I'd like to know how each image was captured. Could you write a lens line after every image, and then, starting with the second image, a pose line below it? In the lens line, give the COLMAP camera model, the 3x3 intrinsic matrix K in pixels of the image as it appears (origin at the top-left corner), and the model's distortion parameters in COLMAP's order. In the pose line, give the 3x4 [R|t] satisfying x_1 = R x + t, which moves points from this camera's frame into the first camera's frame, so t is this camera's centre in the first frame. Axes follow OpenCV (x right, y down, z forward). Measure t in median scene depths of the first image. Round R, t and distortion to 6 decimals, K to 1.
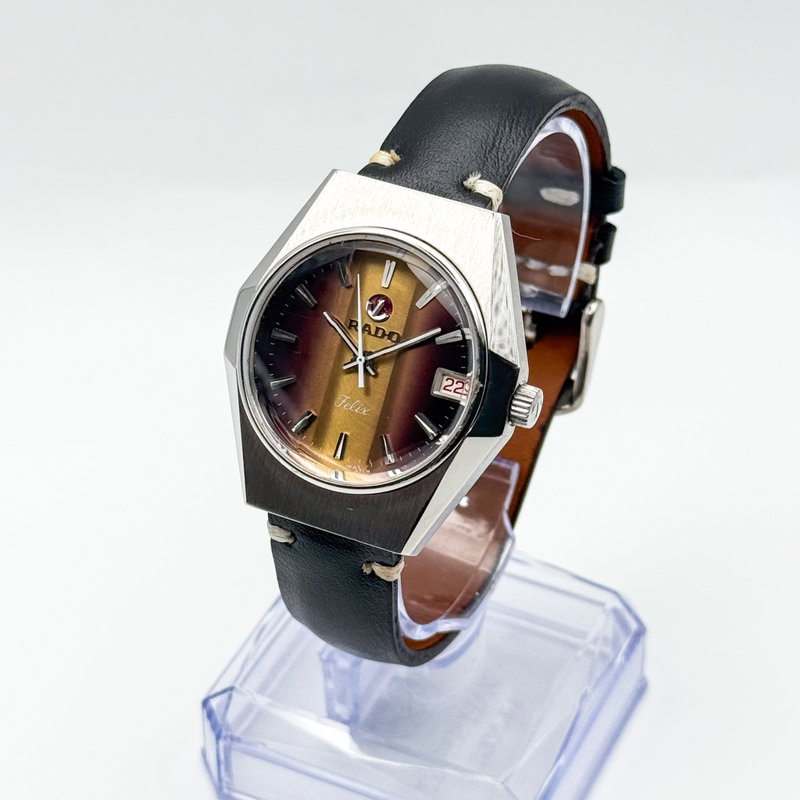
lens RADIAL K [[2165.8, 0, 400.0], [0, 2165.8, 400.0], [0, 0, 1]] dist [0.663542, 0.486344]
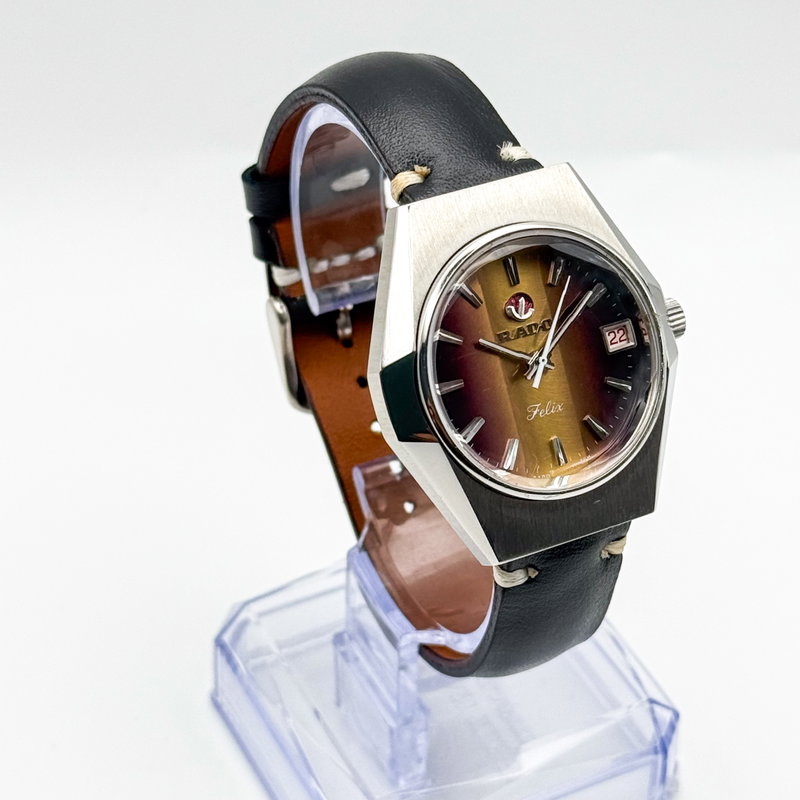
lens RADIAL K [[2165.8, 0, 400.0], [0, 2165.8, 400.0], [0, 0, 1]] dist [0.663542, 0.486344]
pose [[0.625825, -0.488630, 0.607934, -0.642945], [0.483920, 0.854532, 0.188672, -0.213021], [-0.611689, 0.176116, 0.771245, 0.298084]]
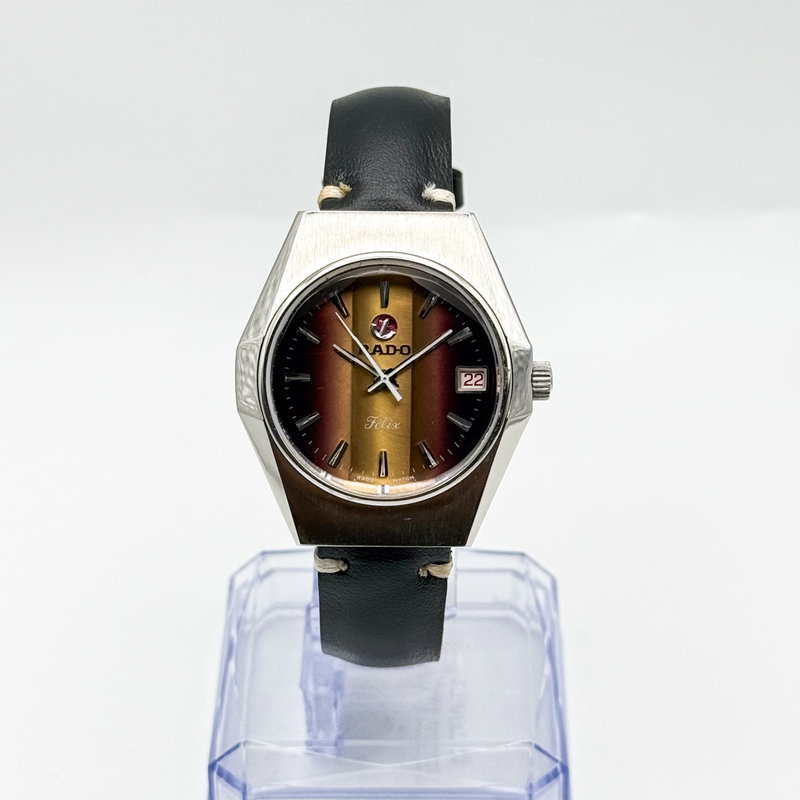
lens RADIAL K [[2165.8, 0, 400.0], [0, 2165.8, 400.0], [0, 0, 1]] dist [0.663542, 0.486344]
pose [[0.915361, -0.255826, 0.310915, -0.337199], [0.262944, 0.964613, 0.019570, -0.026777], [-0.304919, 0.063839, 0.950236, -0.000896]]
